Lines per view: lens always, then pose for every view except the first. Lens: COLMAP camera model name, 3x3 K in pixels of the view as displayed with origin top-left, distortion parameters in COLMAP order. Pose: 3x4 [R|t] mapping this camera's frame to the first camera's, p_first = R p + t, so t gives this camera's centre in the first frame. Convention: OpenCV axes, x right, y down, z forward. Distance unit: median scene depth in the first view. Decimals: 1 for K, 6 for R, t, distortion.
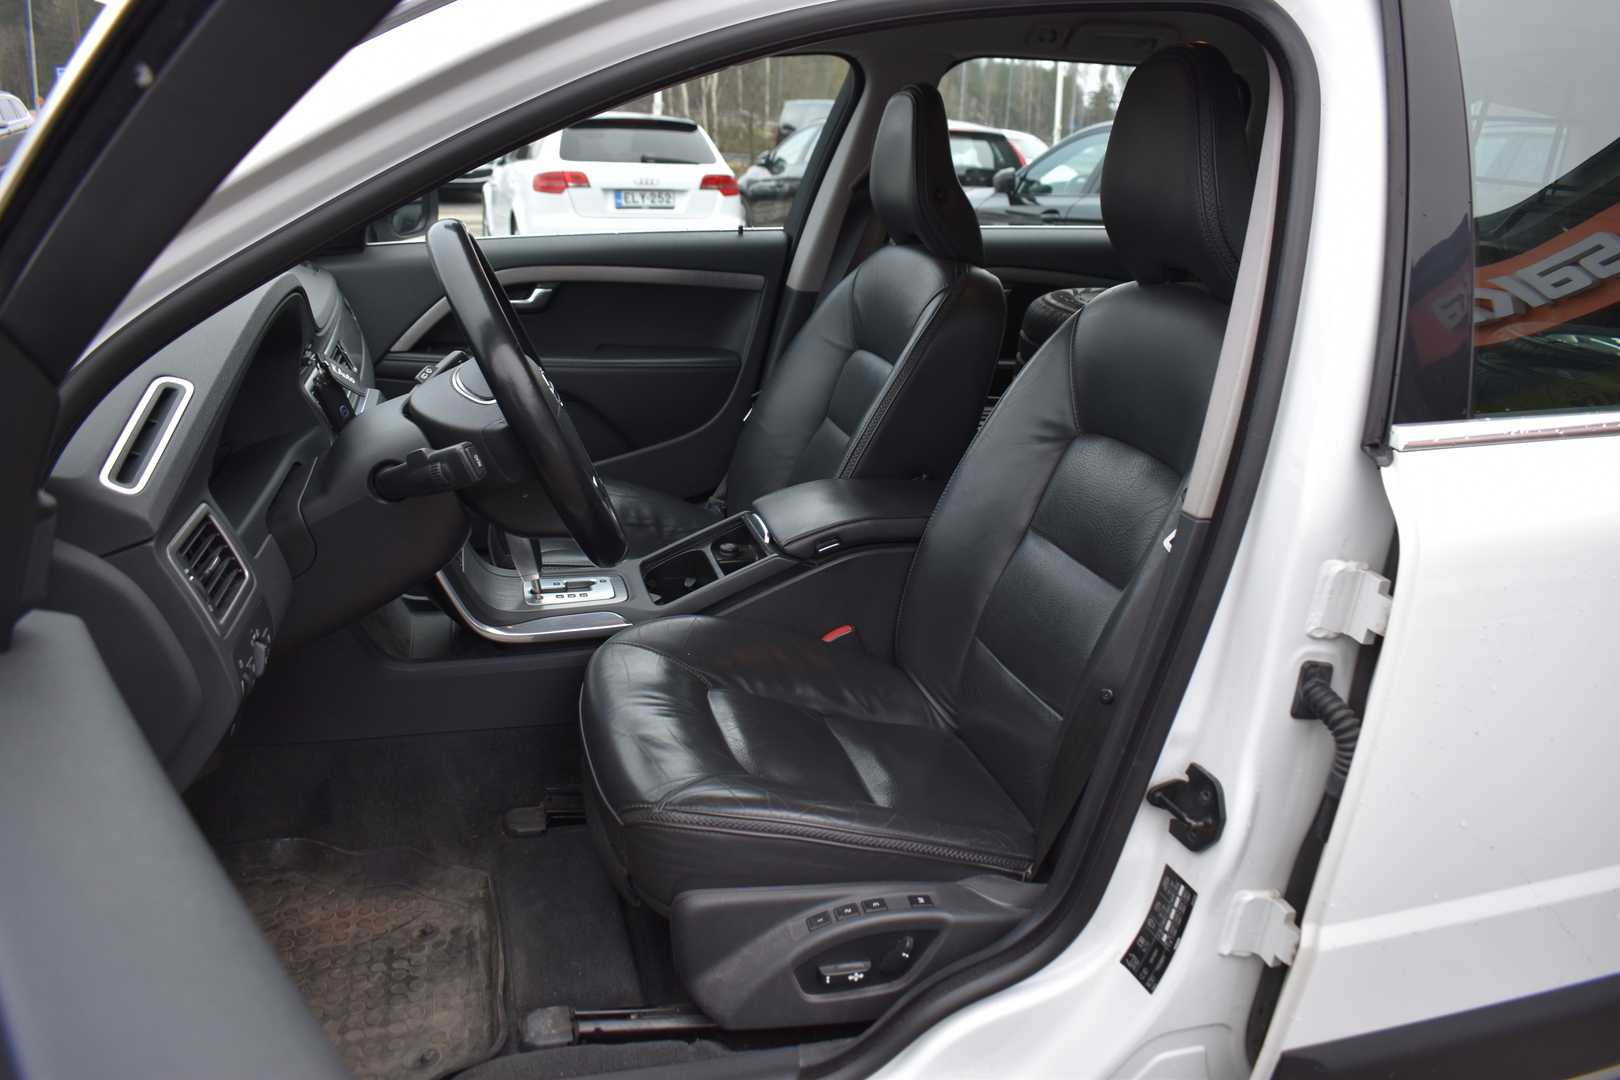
lens RADIAL K [[1315.5, 0, 810.0], [0, 1315.5, 540.0], [0, 0, 1]] dist [-0.049483, -0.000305]
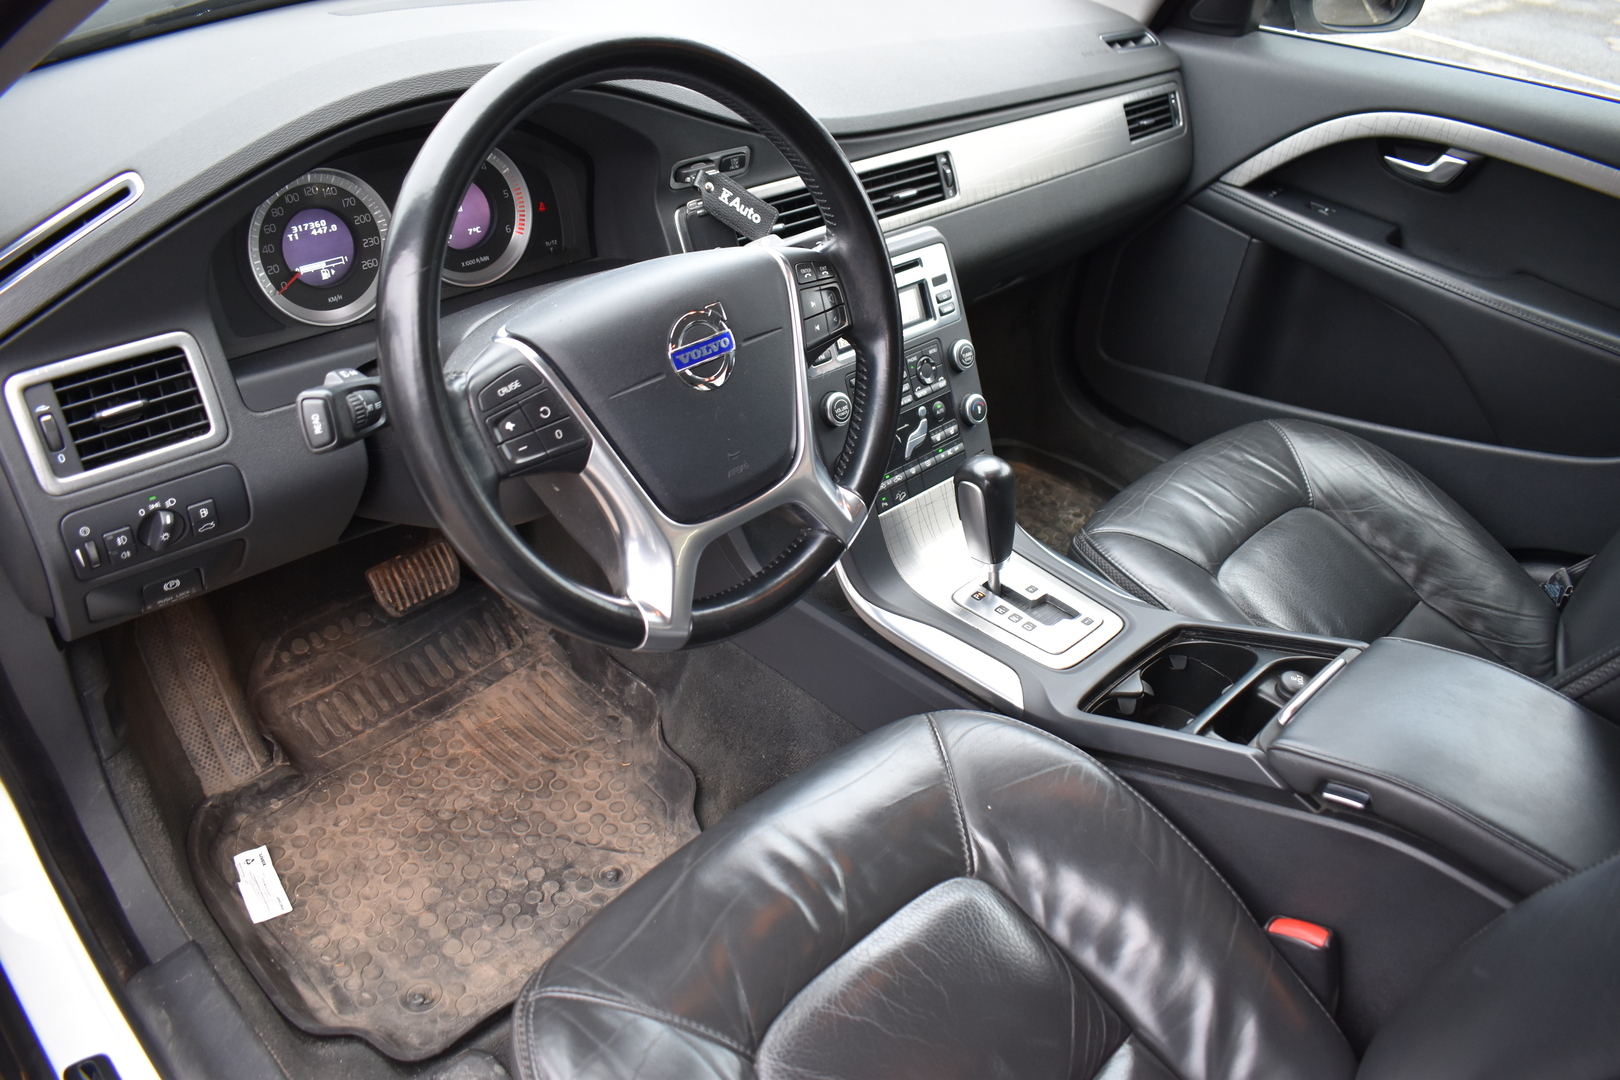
lens RADIAL K [[1315.5, 0, 810.0], [0, 1315.5, 540.0], [0, 0, 1]] dist [-0.049483, -0.000305]
pose [[0.501435, 0.492210, -0.711542, 0.331700], [-0.327934, 0.869167, 0.370147, -0.303831], [0.800638, 0.047734, 0.597243, 0.730001]]
